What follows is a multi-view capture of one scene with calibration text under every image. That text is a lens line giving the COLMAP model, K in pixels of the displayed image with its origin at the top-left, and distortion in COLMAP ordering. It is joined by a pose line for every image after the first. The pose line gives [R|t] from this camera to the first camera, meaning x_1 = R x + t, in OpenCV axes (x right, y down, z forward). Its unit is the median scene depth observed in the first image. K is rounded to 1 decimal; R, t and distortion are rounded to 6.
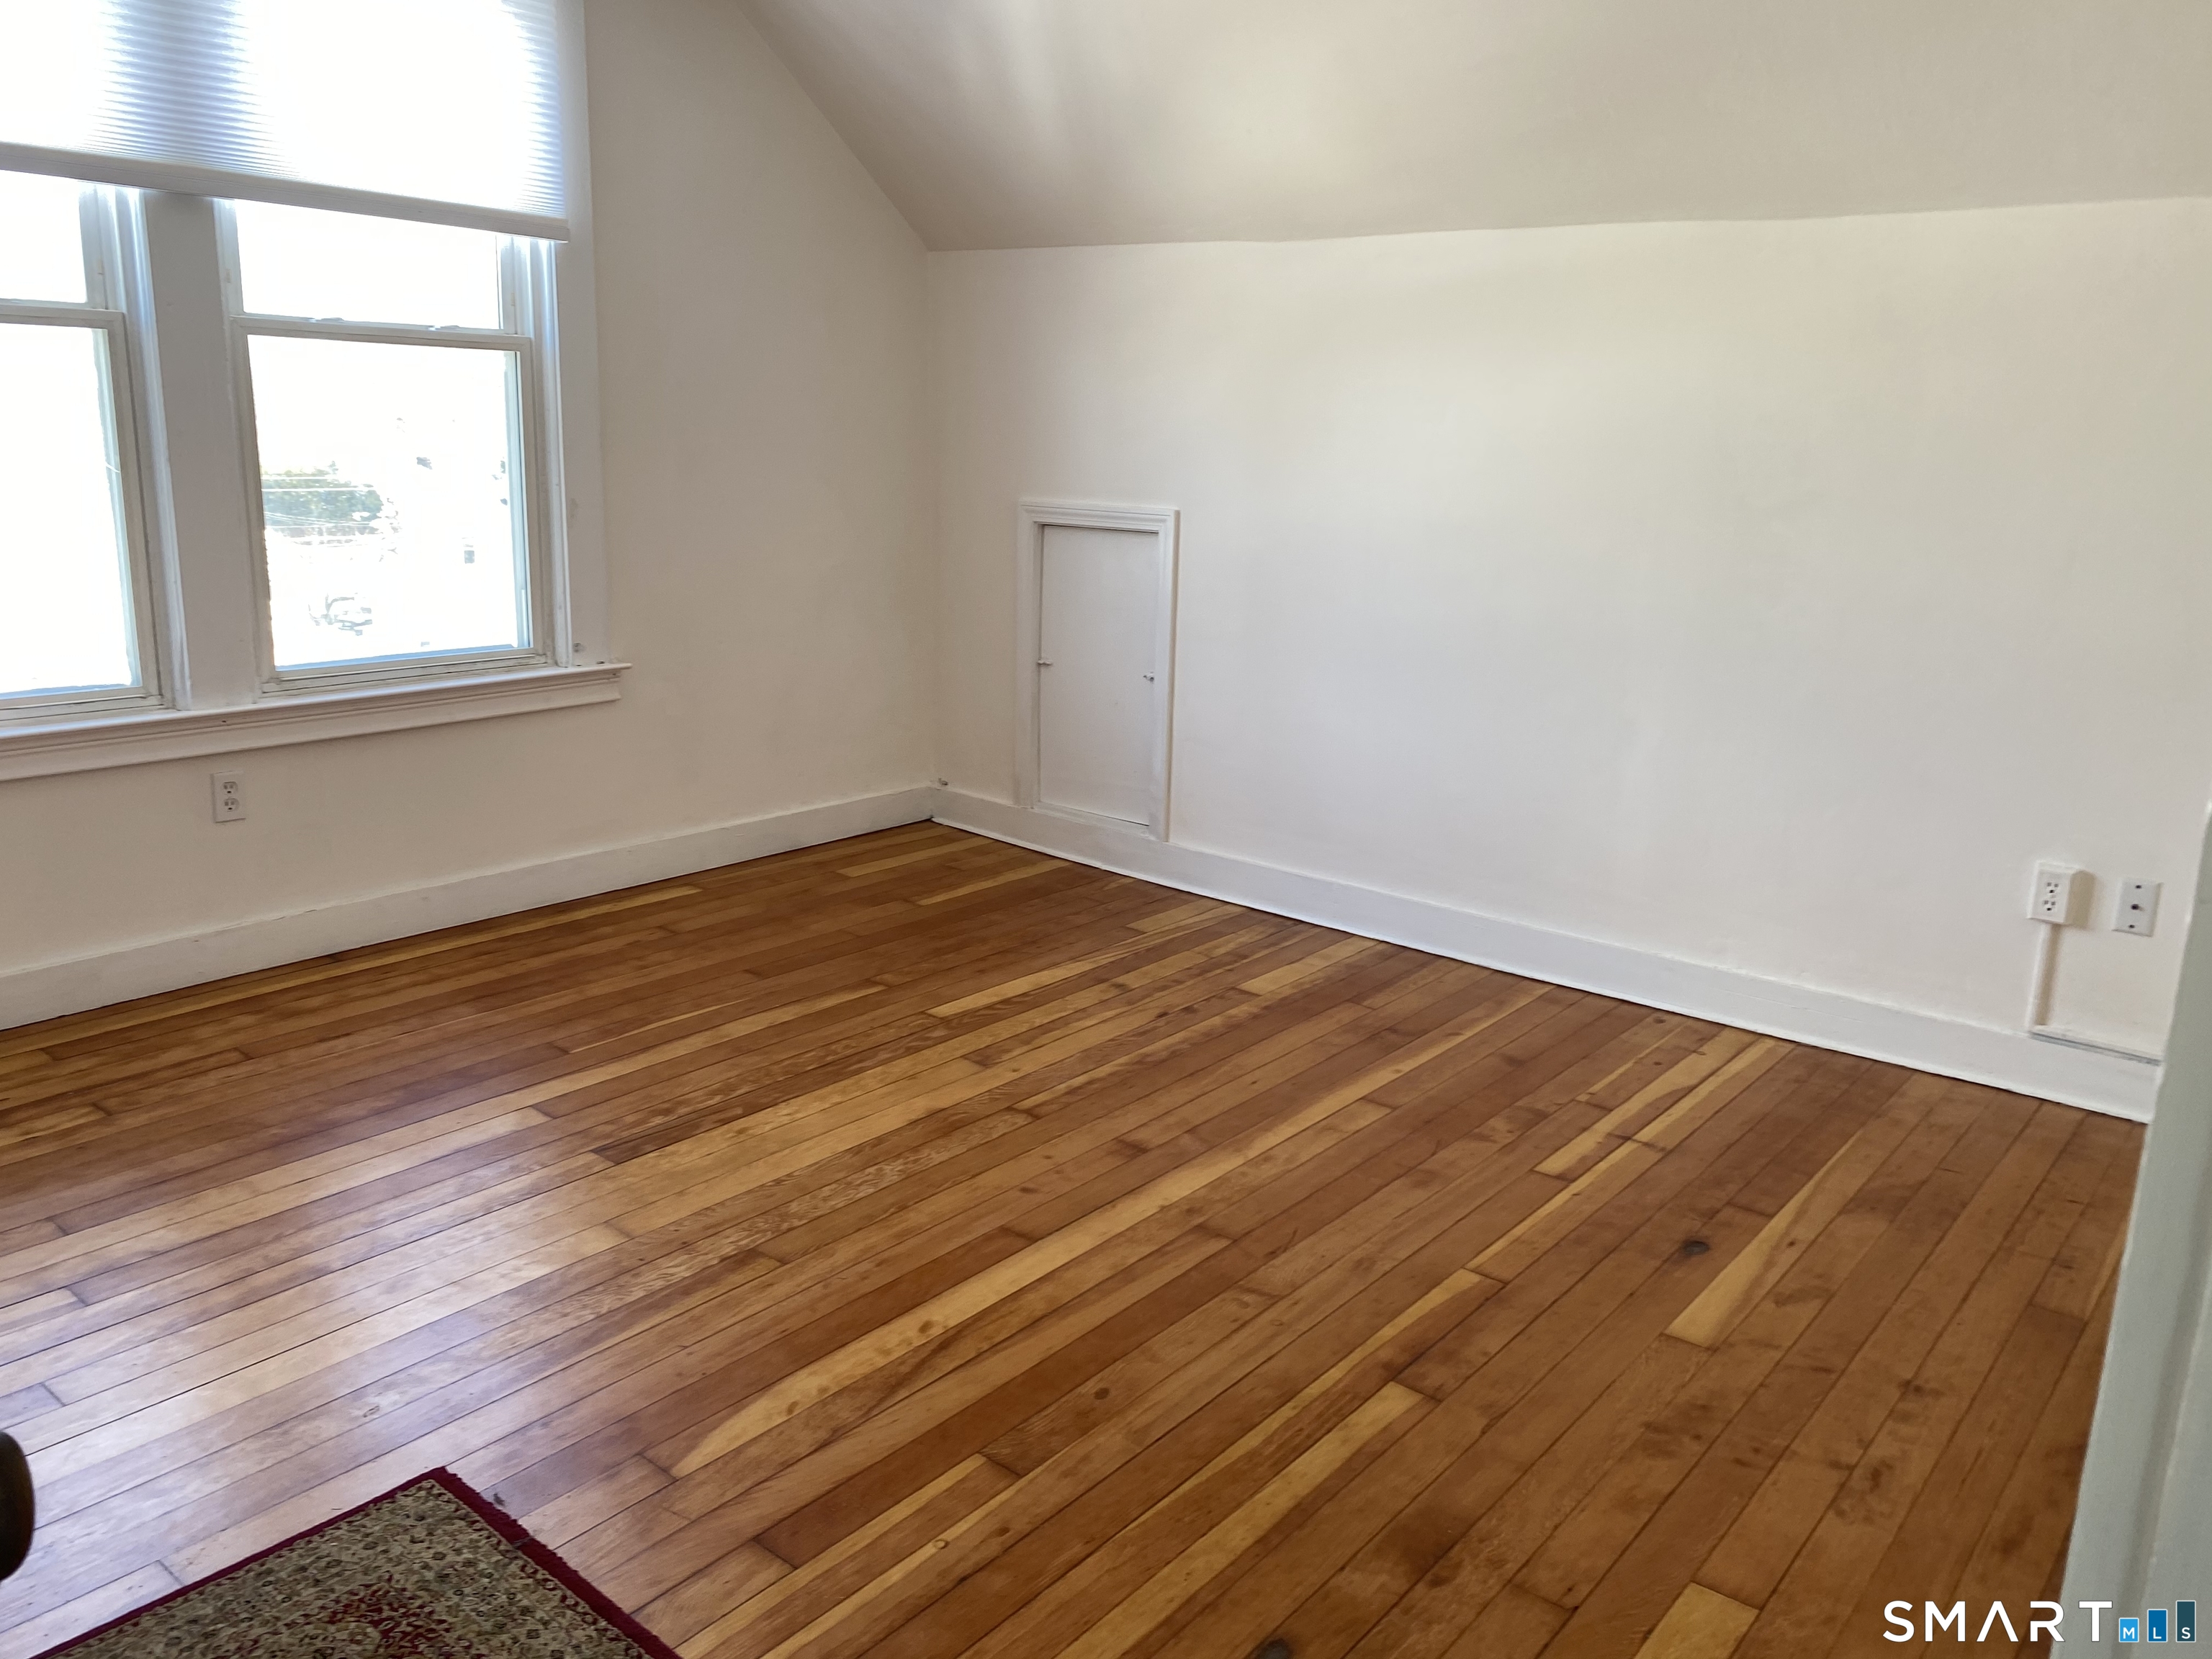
lens RADIAL K [[1686.0, 0, 1106.0], [0, 1686.0, 829.5], [0, 0, 1]] dist [0.088553, -0.141309]
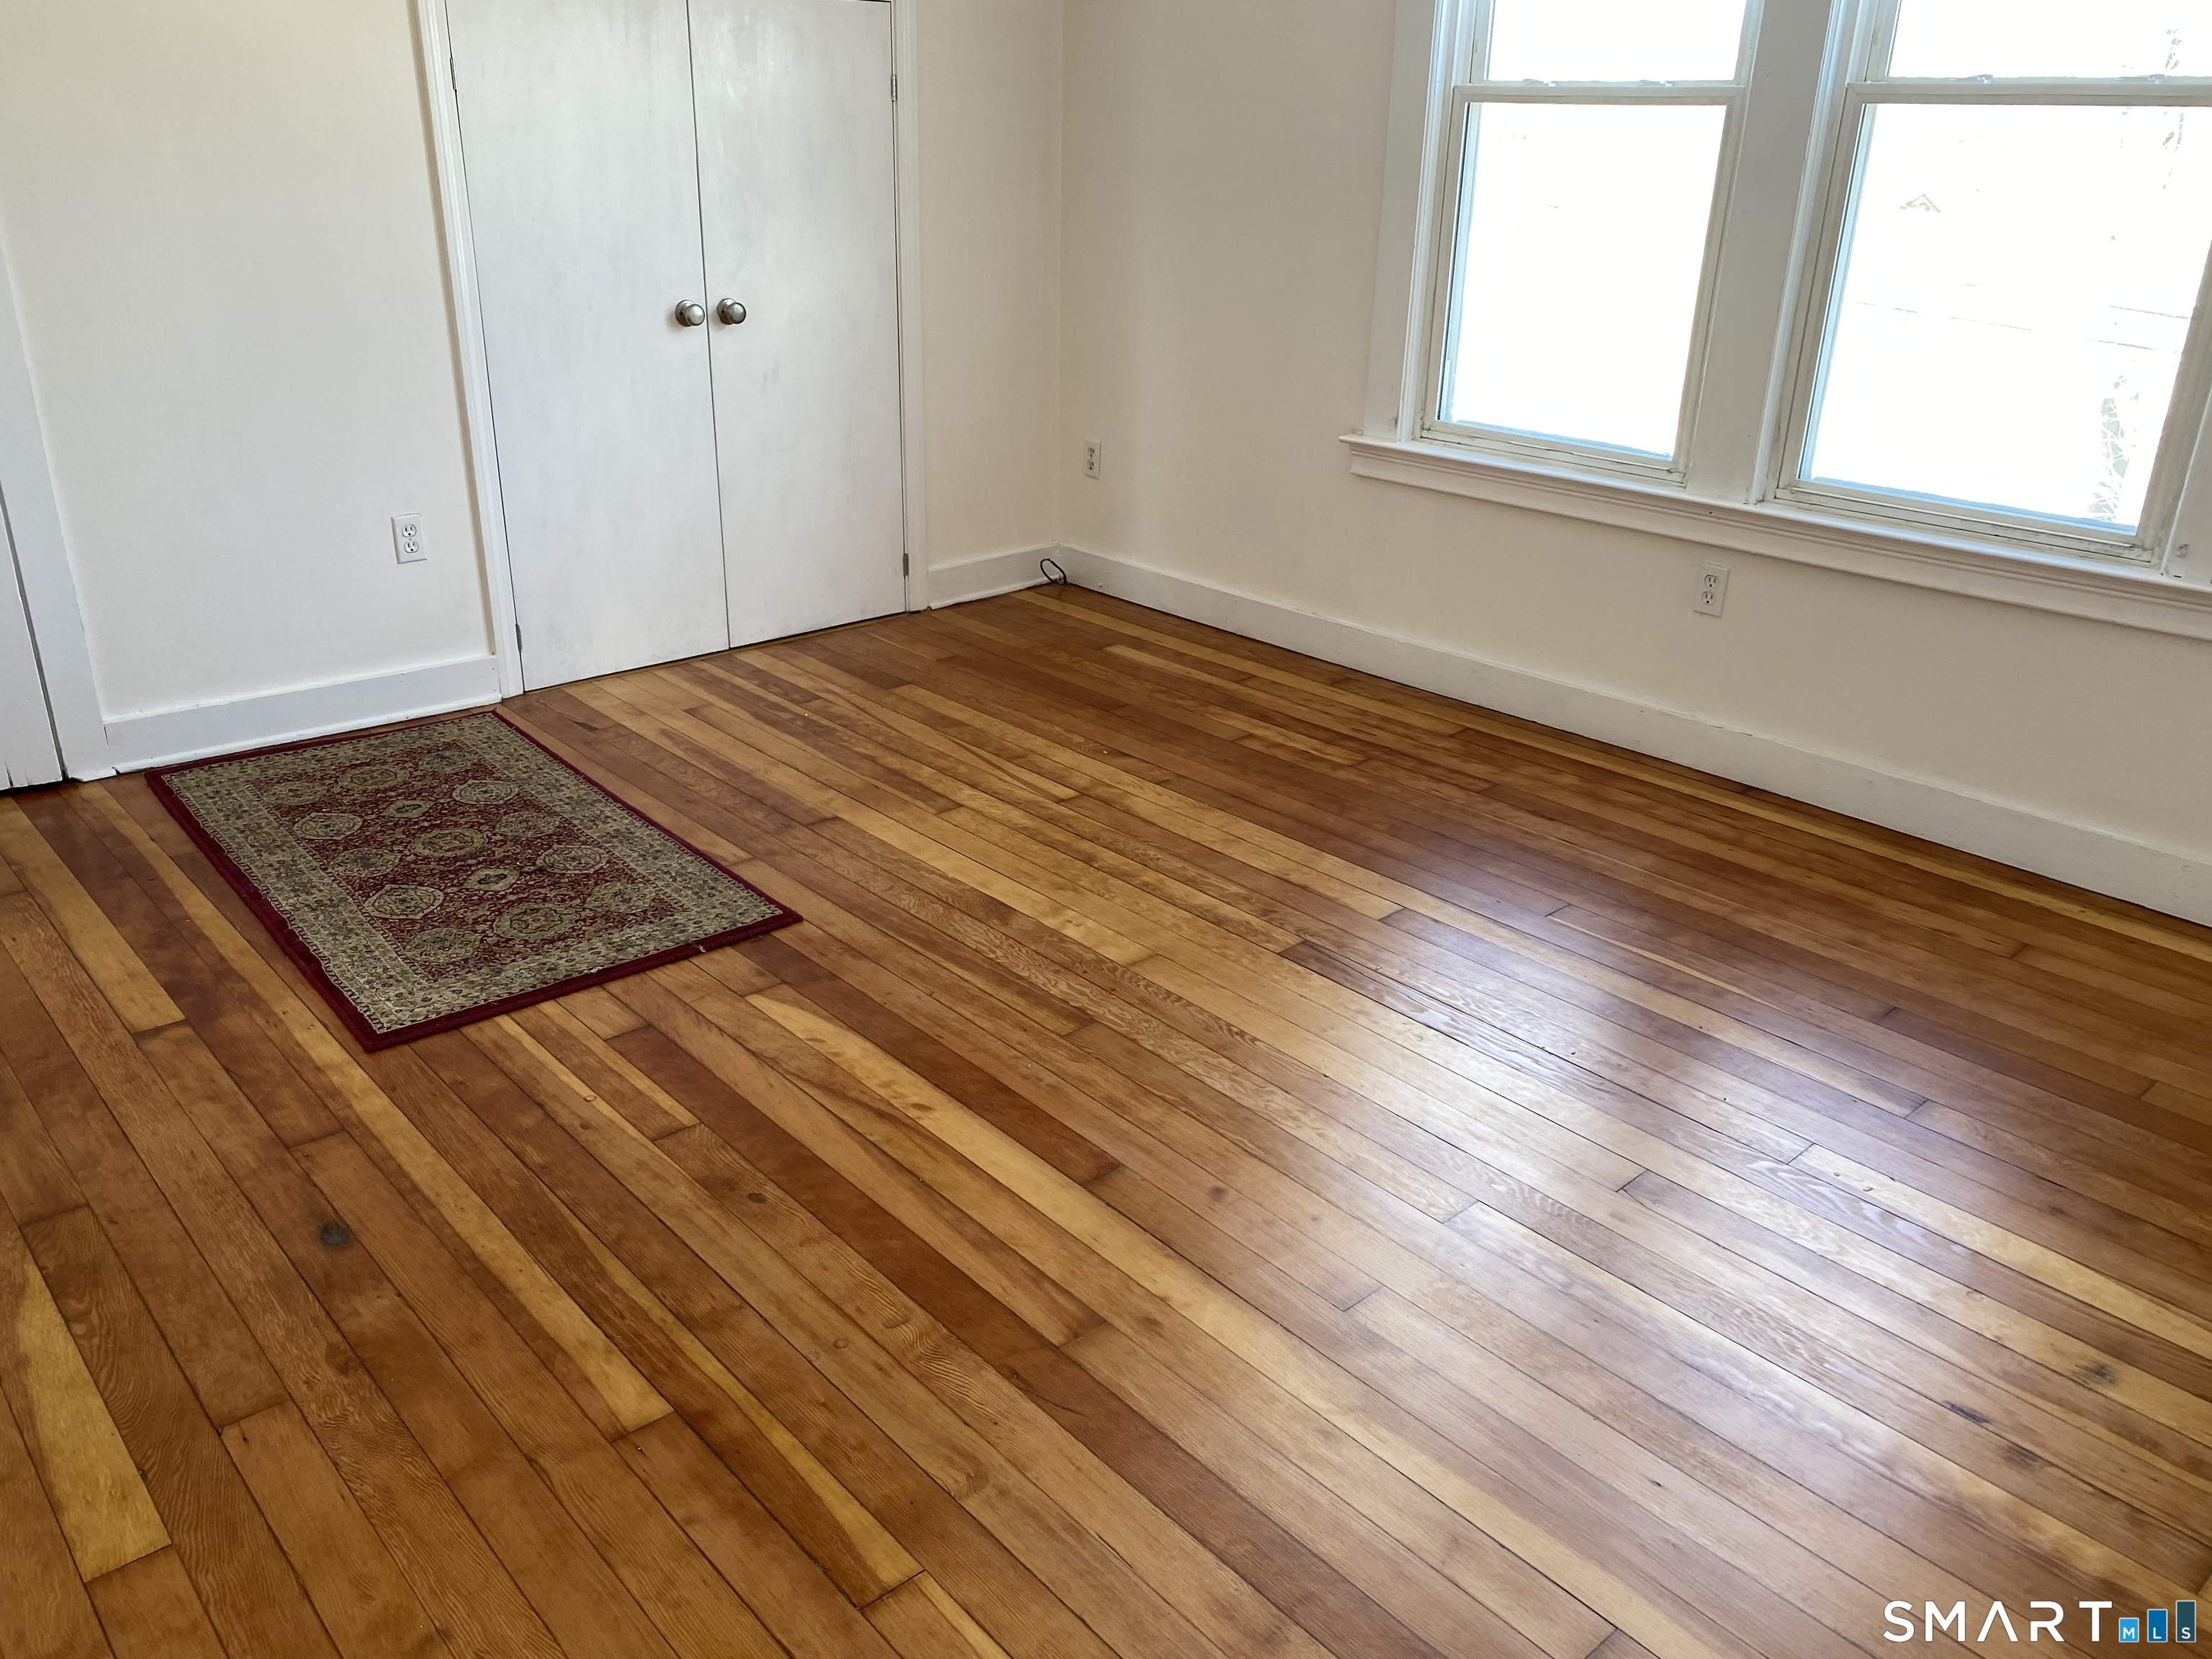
lens RADIAL K [[1688.5, 0, 1106.0], [0, 1688.5, 829.5], [0, 0, 1]] dist [0.113861, -0.143118]
pose [[-0.162513, 0.349933, -0.922570, 0.577285], [-0.258794, 0.887151, 0.382086, -0.208078], [0.952164, 0.300849, -0.053613, 0.846859]]
